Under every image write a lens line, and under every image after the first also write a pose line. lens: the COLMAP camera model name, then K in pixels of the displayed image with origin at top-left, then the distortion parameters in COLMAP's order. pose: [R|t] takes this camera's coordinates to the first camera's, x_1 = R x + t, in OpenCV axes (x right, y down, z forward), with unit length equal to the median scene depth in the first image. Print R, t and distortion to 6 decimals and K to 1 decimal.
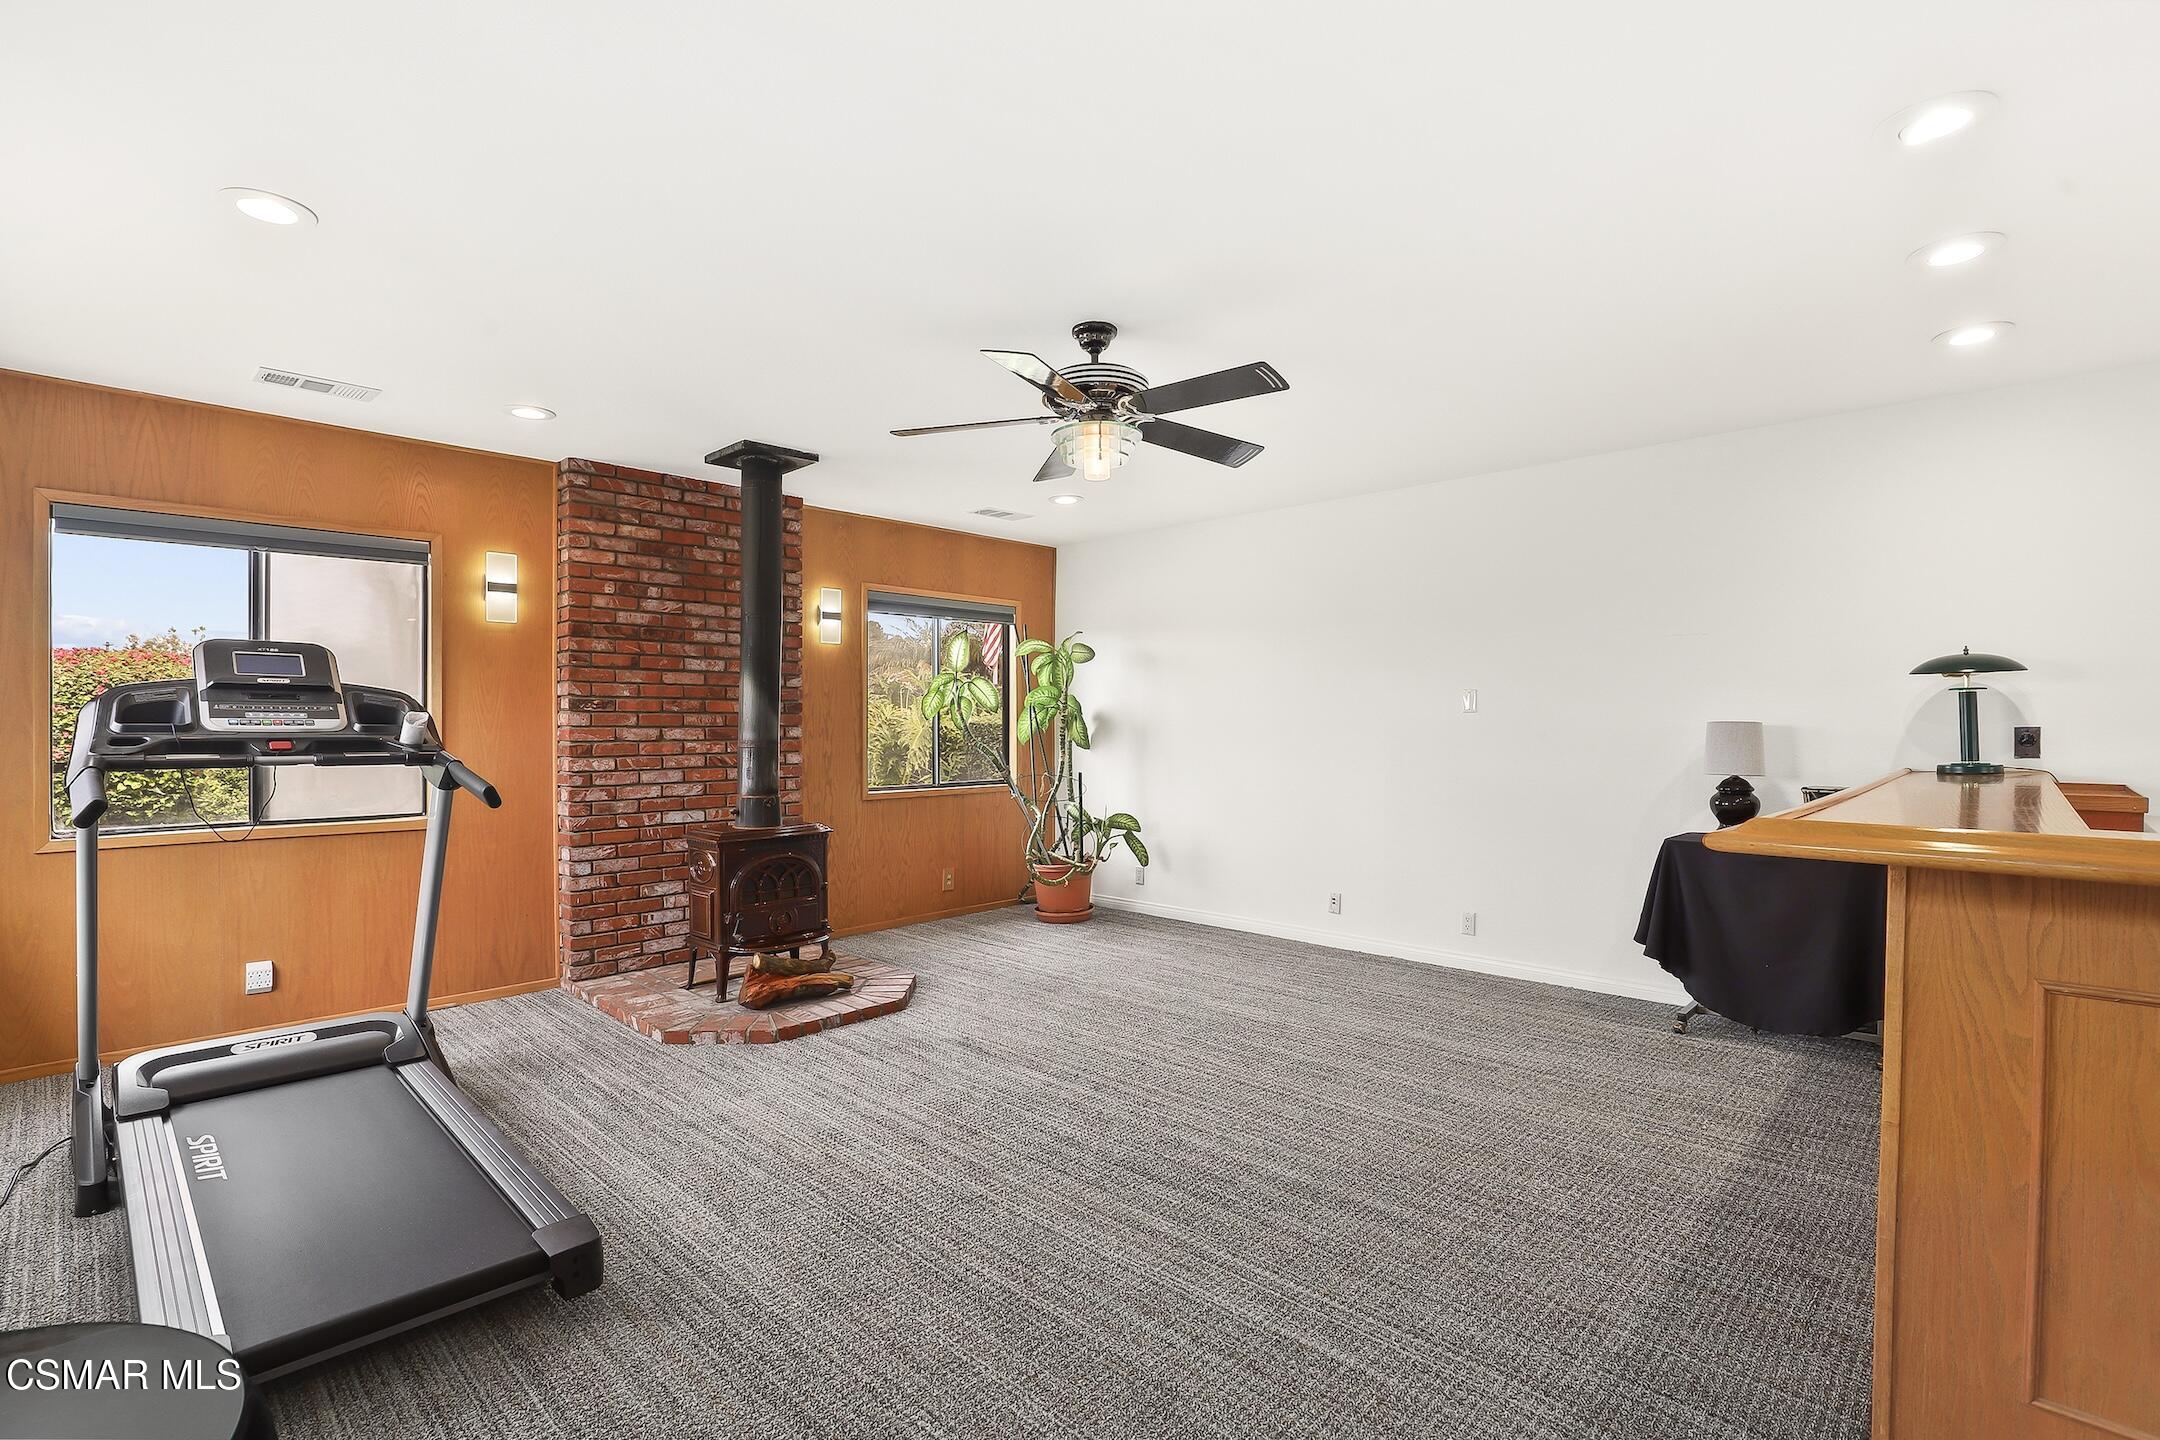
lens RADIAL K [[999.0, 0, 1078.8], [0, 999.0, 724.7], [0, 0, 1]] dist [-0.003058, -0.000208]
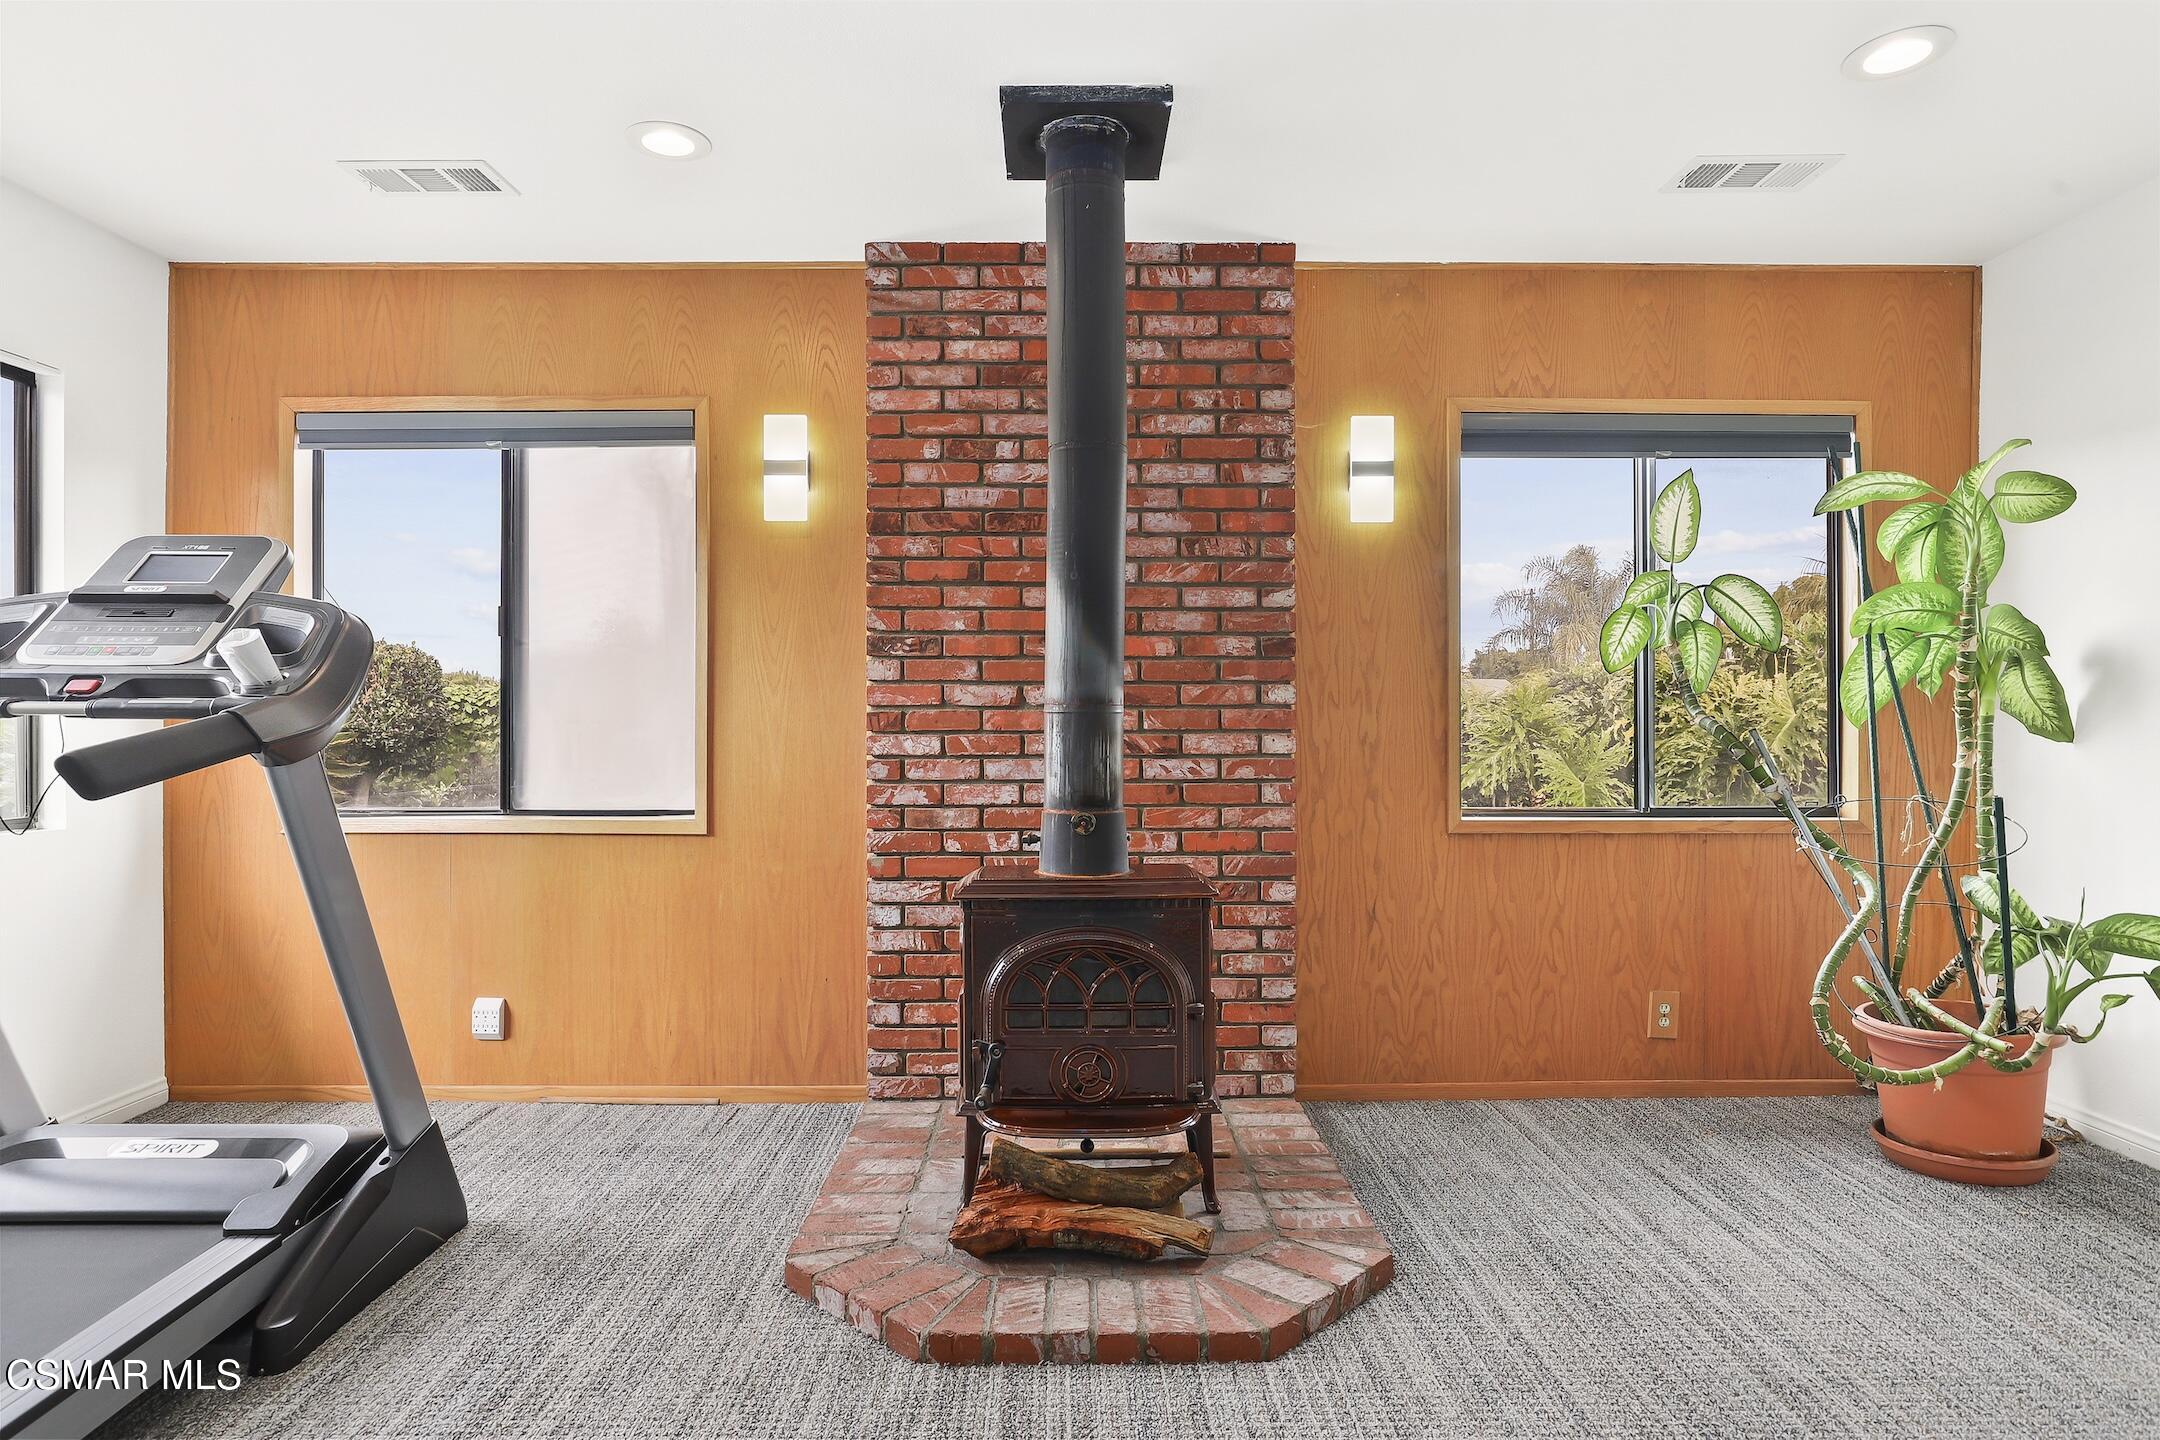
lens RADIAL K [[1217.0, 0, 1082.8], [0, 1217.0, 720.4], [0, 0, 1]] dist [-0.010510, -0.002580]
pose [[0.702141, -0.001244, -0.712037, 0.109553], [-0.001406, 0.999994, -0.003134, 0.026624], [0.712037, 0.003202, 0.702135, 0.548423]]
